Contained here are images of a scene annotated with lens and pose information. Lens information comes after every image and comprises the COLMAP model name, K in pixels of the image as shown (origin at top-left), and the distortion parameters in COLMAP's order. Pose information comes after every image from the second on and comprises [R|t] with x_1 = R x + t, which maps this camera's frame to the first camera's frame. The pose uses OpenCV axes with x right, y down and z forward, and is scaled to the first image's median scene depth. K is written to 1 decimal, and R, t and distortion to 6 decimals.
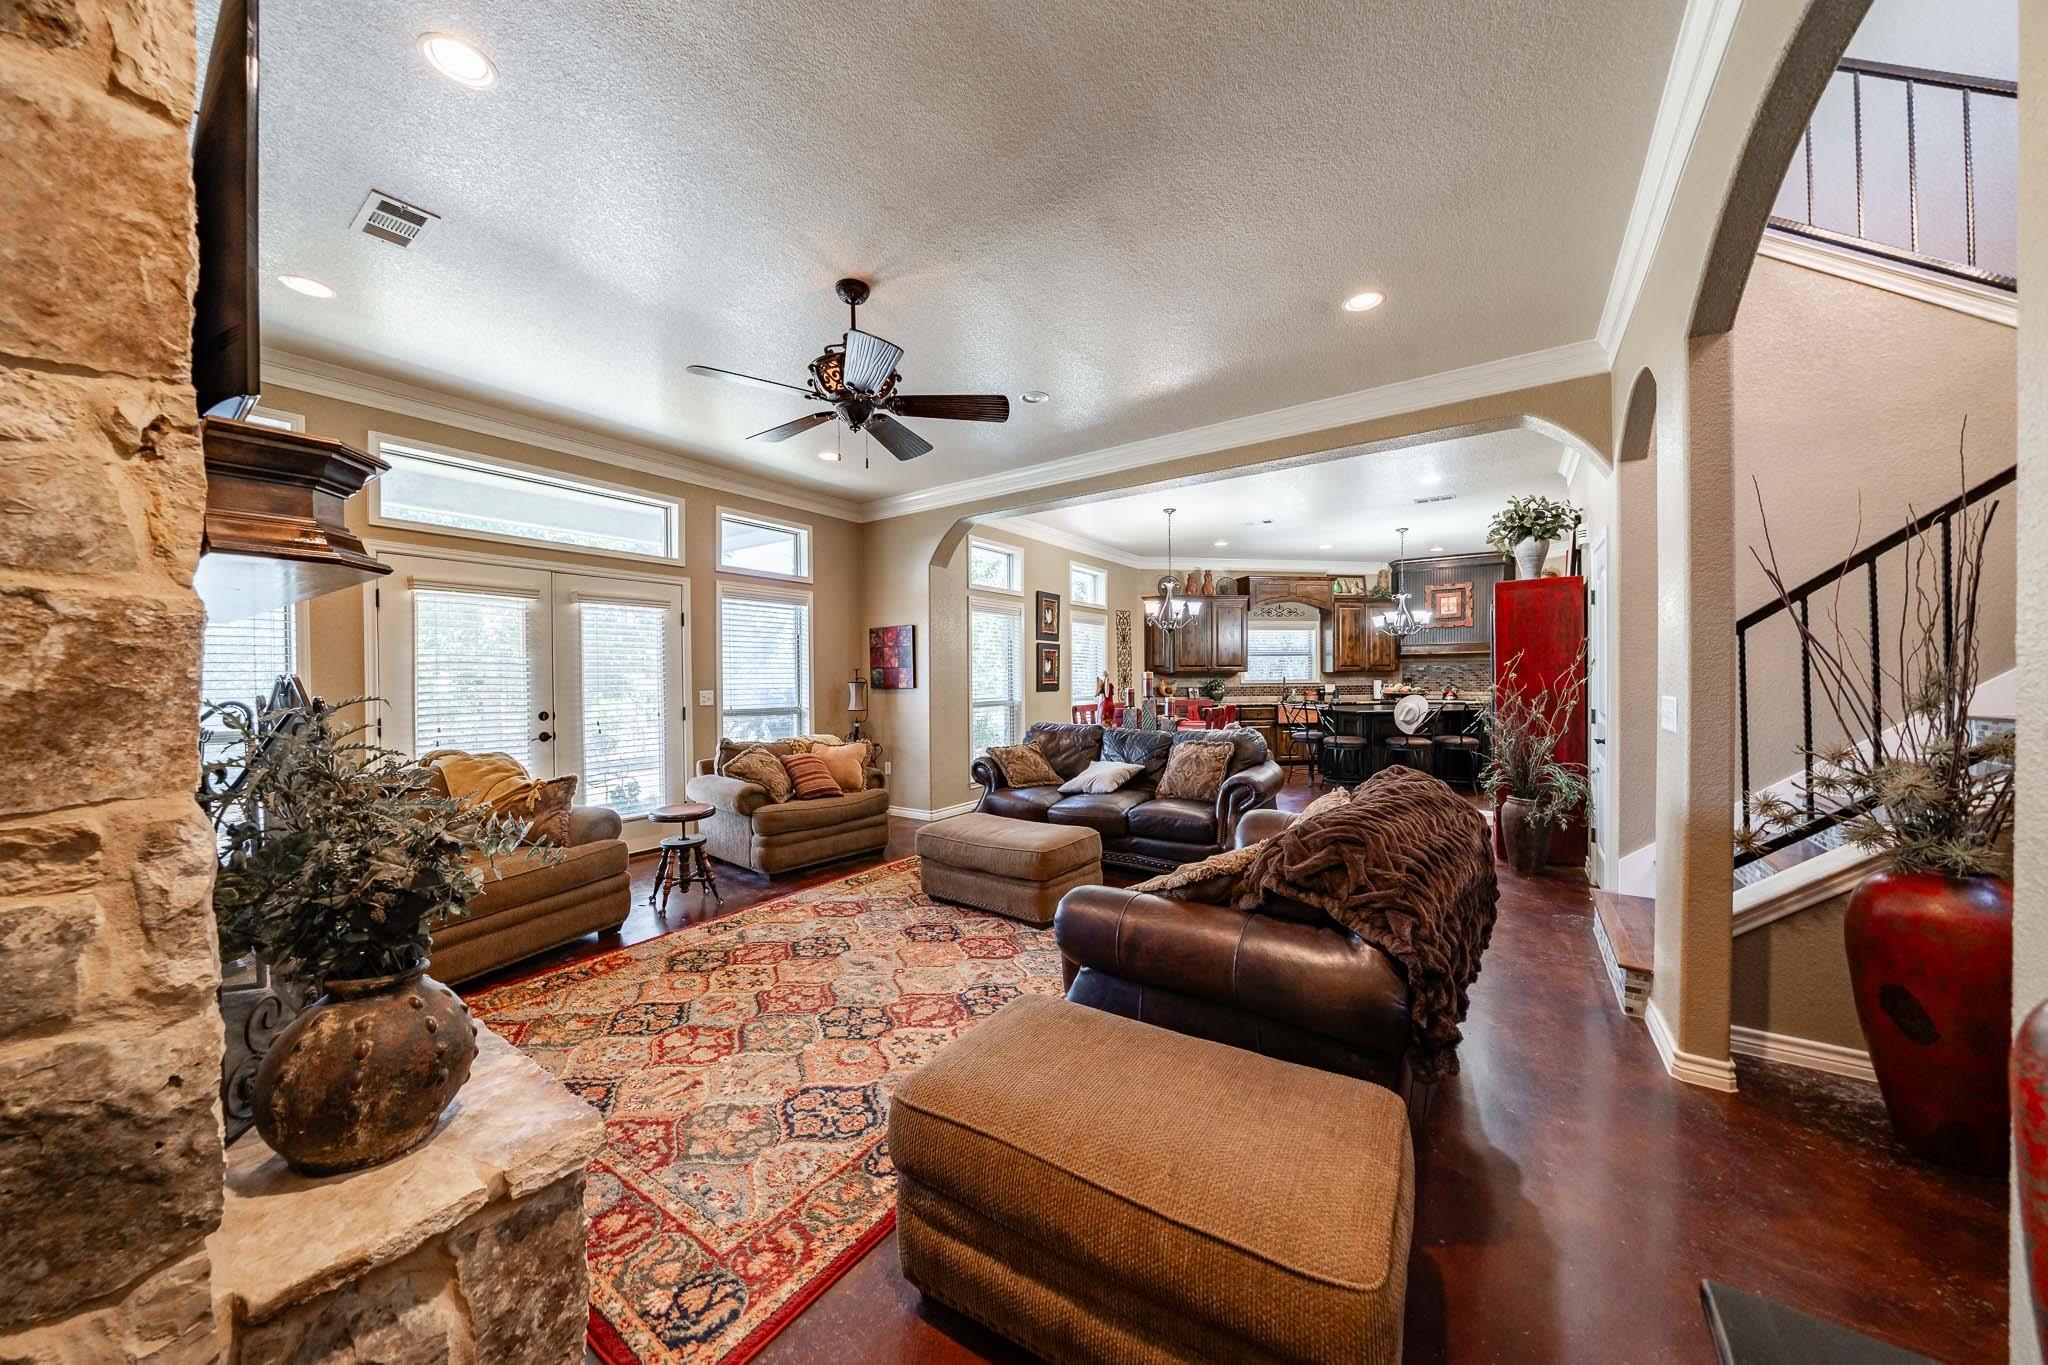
lens RADIAL K [[692.1, 0, 1026.0], [0, 692.1, 676.5], [0, 0, 1]] dist [0.001157, 0.000127]
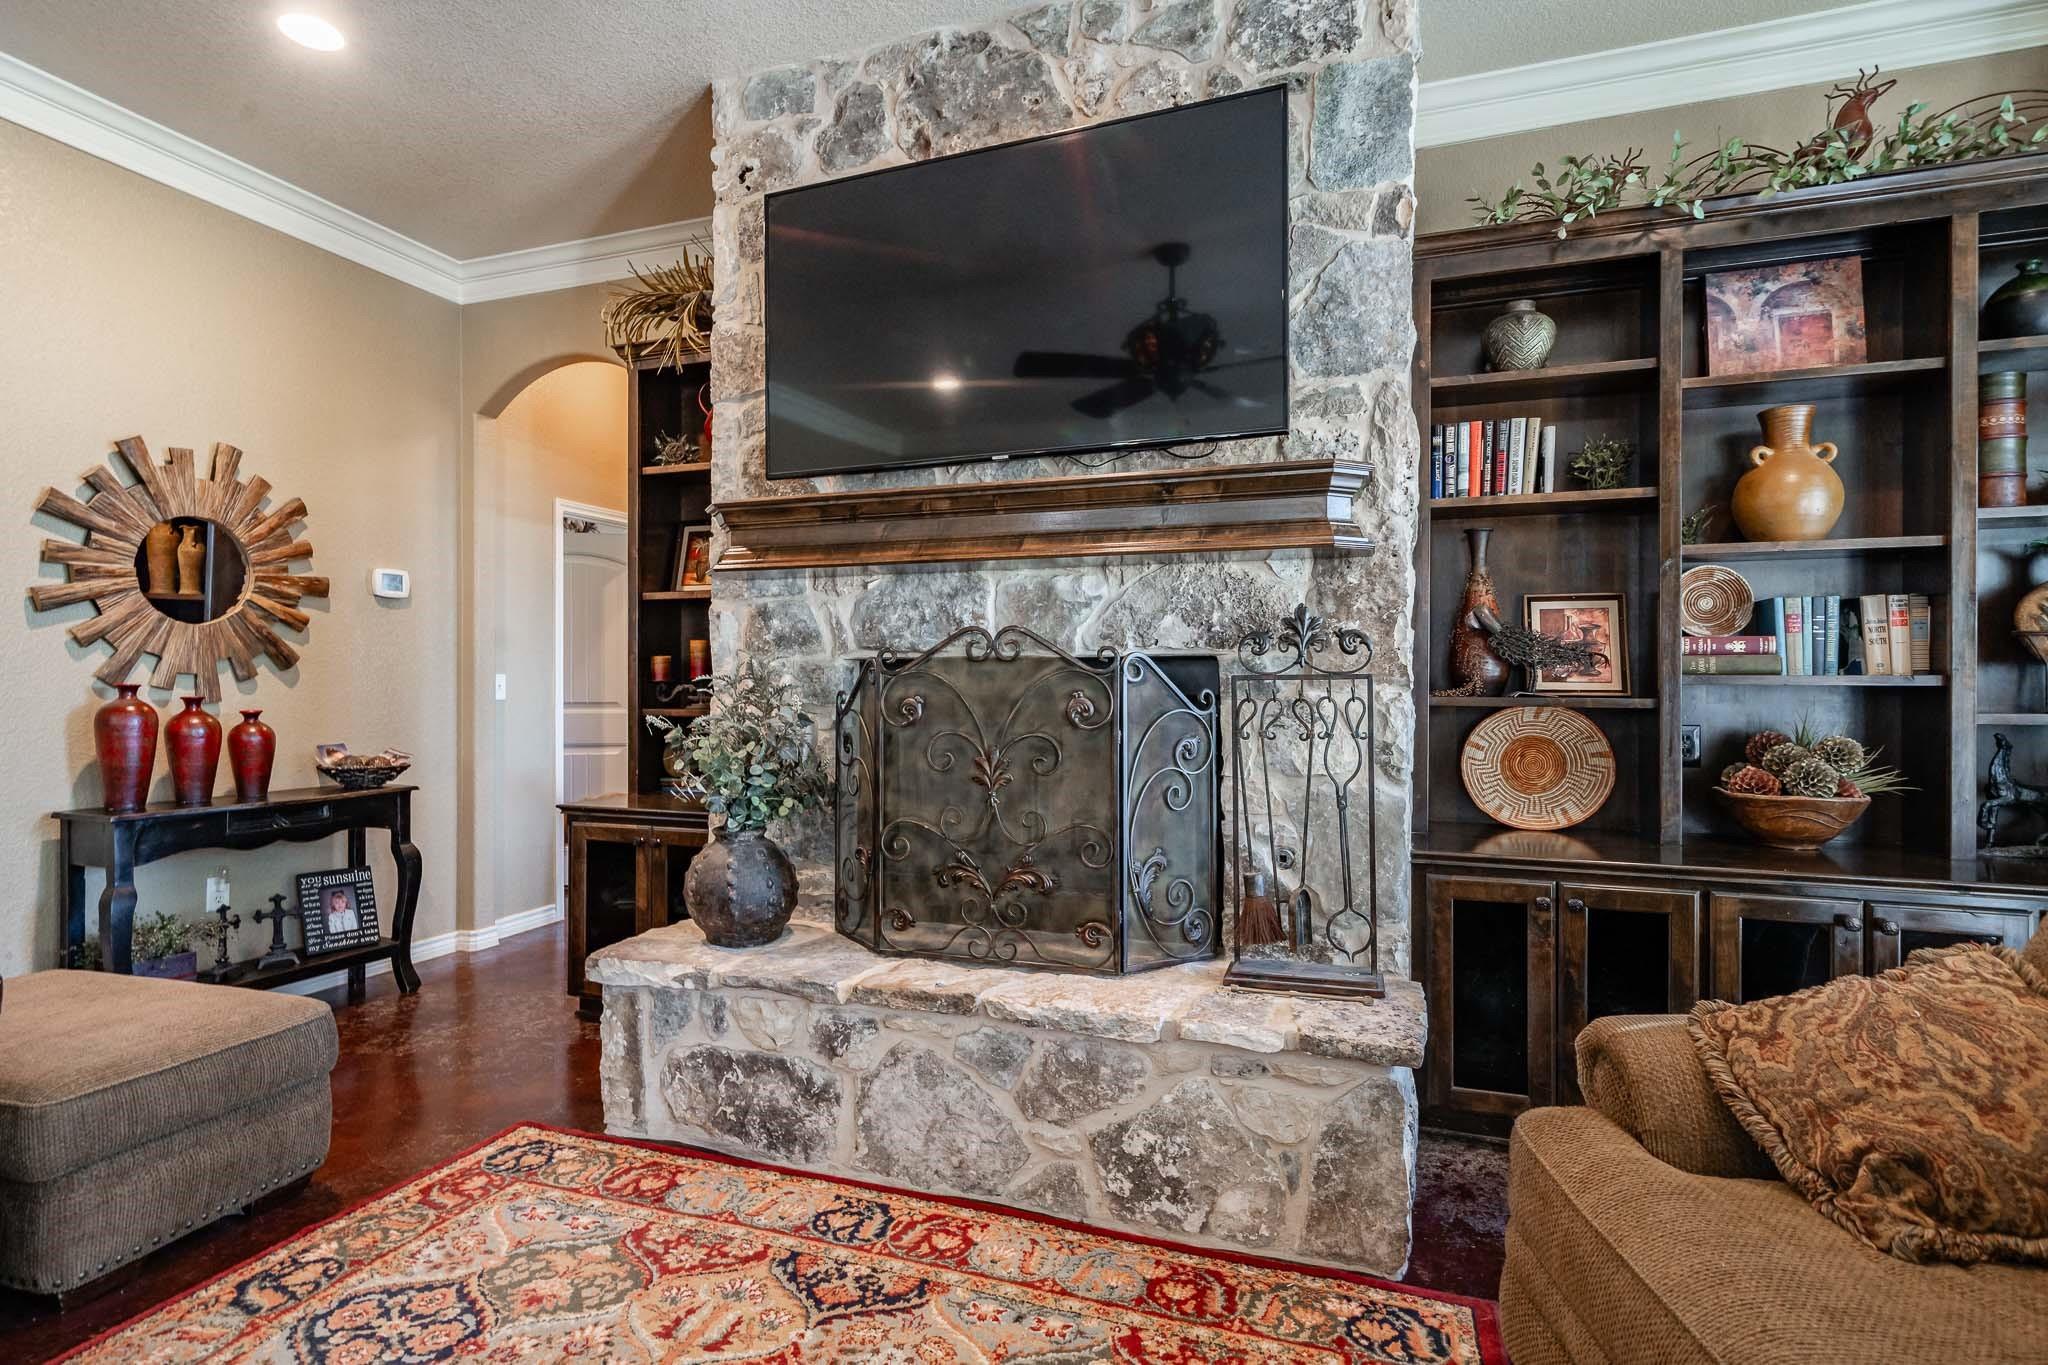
lens RADIAL K [[981.8, 0, 1027.7], [0, 981.8, 682.1], [0, 0, 1]] dist [0.003496, -0.000302]
pose [[-0.961706, 0.005322, -0.274030, -0.408265], [0.005358, 0.999985, 0.000617, 0.049575], [0.274029, -0.000875, -0.961721, 1.386779]]
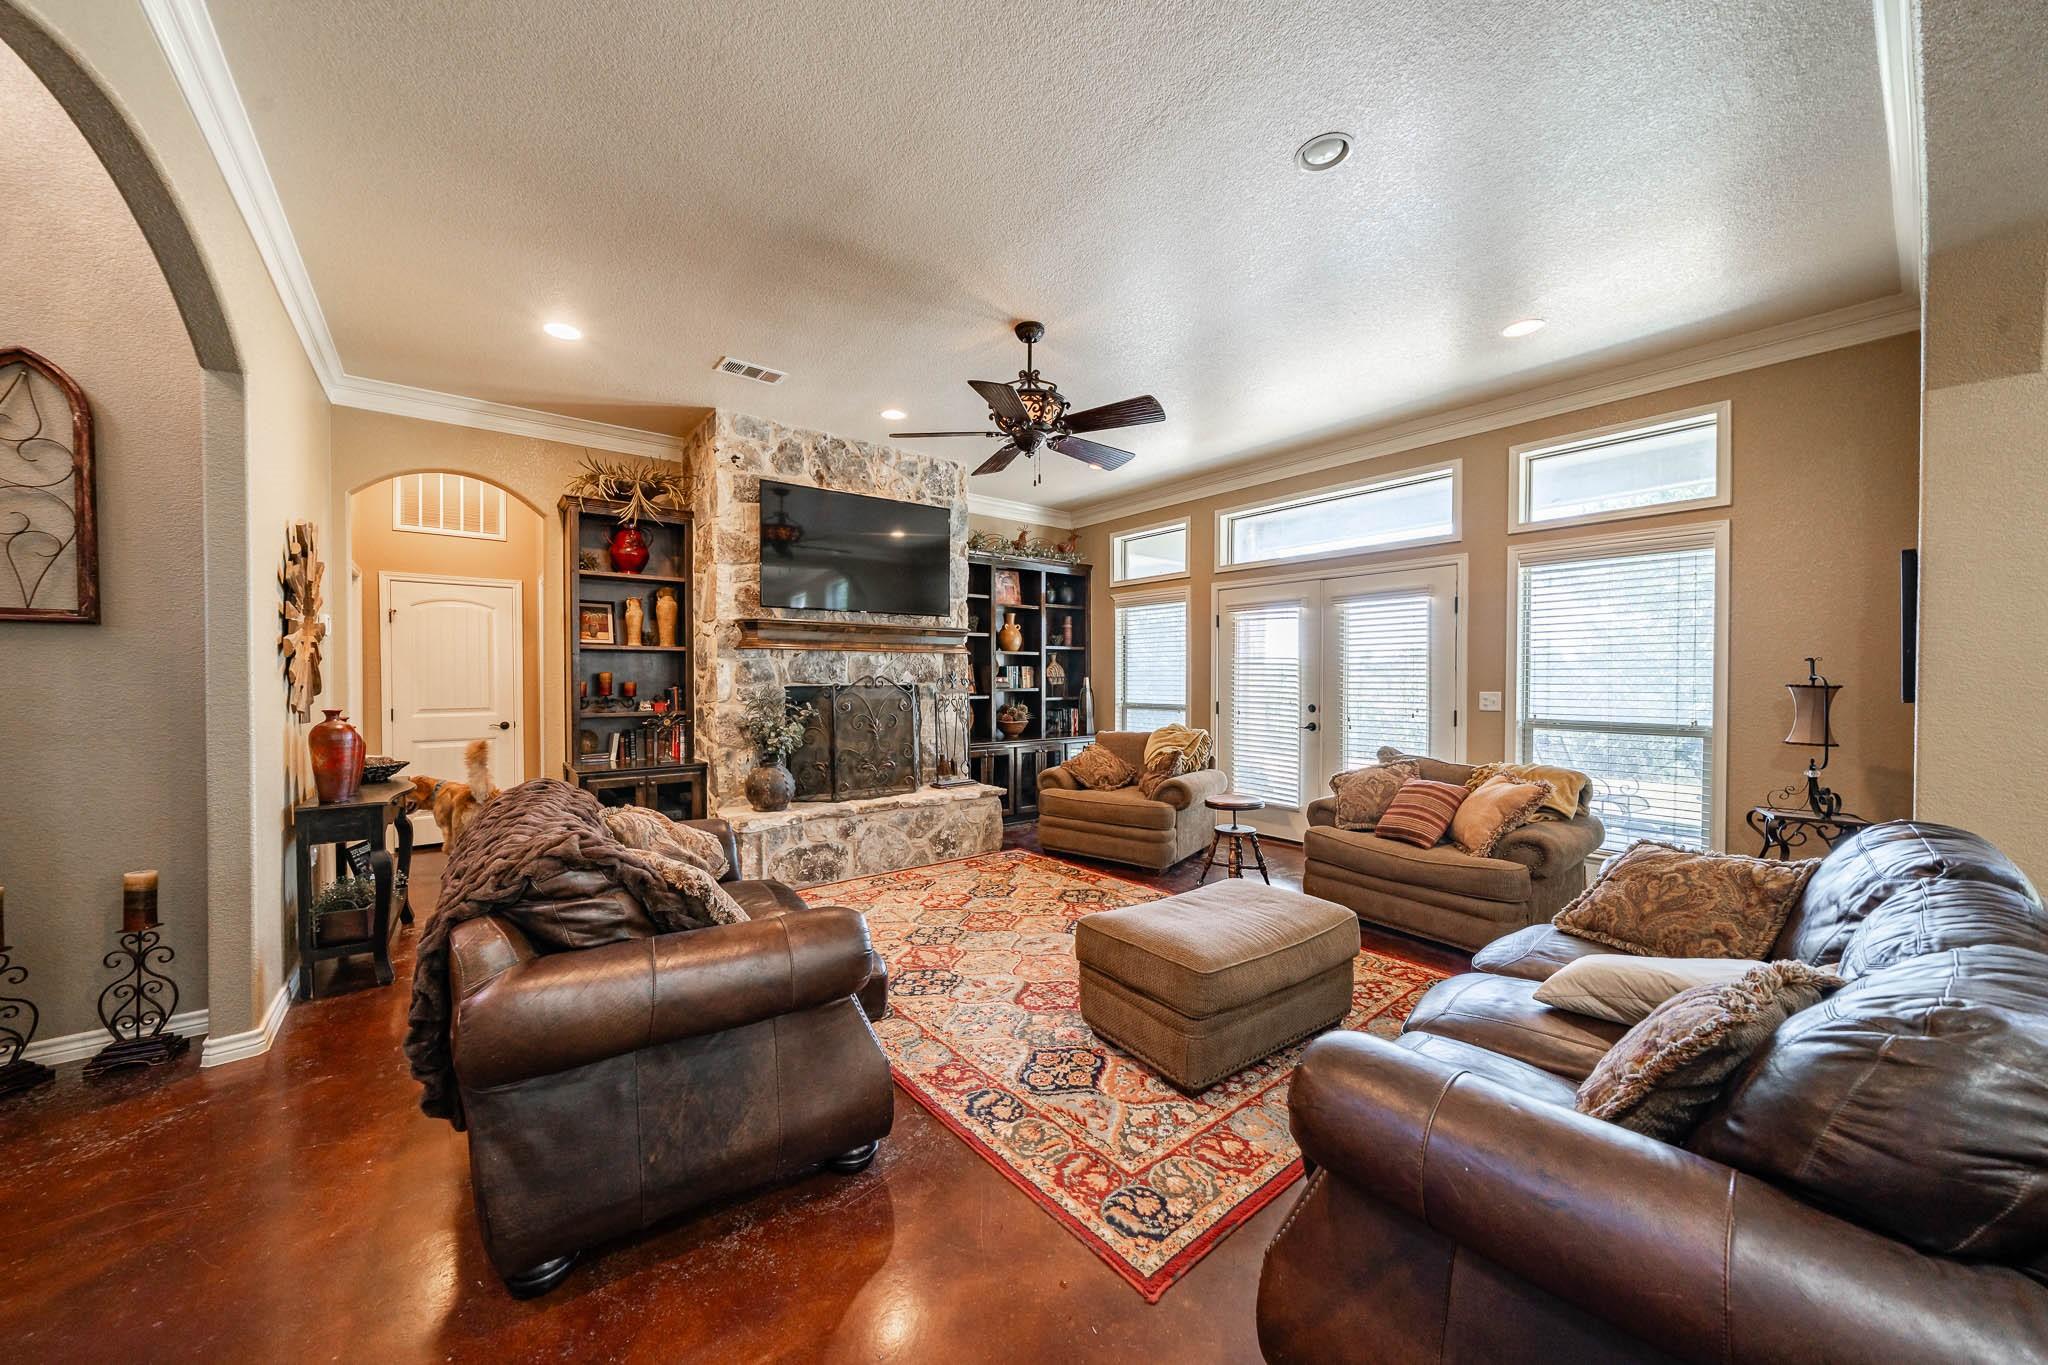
lens RADIAL K [[692.1, 0, 982.6], [0, 692.1, 681.9], [0, 0, 1]] dist [0.001157, 0.000127]
pose [[-0.305304, 0.013493, -0.952159, 0.867780], [0.001508, 0.999905, 0.013686, -0.004833], [0.952254, 0.002743, -0.305296, 1.316796]]
